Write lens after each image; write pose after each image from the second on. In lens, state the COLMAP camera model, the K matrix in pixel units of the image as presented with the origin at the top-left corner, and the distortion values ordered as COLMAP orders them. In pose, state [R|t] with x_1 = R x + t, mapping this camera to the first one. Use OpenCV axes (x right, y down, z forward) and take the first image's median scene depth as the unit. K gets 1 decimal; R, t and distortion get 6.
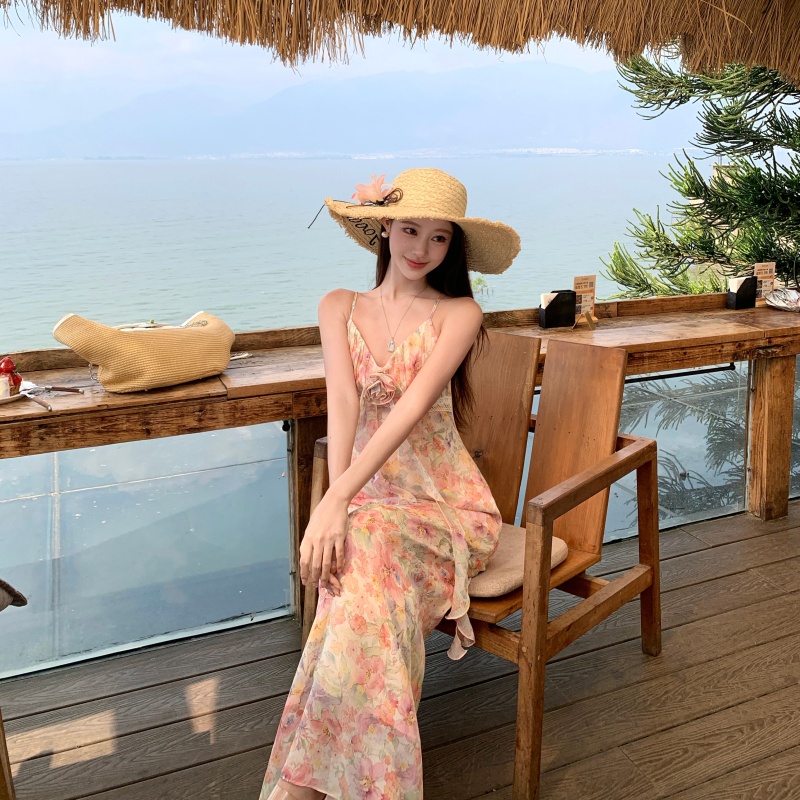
lens RADIAL K [[703.5, 0, 400.0], [0, 703.5, 400.0], [0, 0, 1]] dist [0.002066, -0.002461]
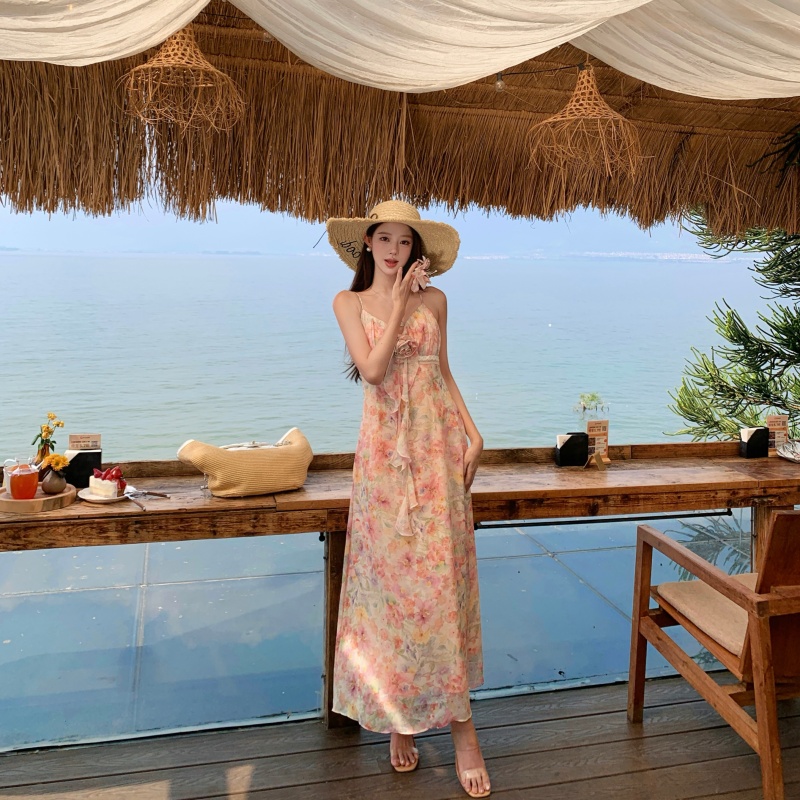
lens RADIAL K [[1220.8, 0, 400.0], [0, 1220.8, 400.0], [0, 0, 1]] dist [-0.030862, -0.073504]
pose [[0.962417, 0.044362, -0.267929, 0.478529], [-0.069781, 0.993839, -0.086106, -0.023274], [0.262458, 0.101566, 0.959583, -0.916796]]
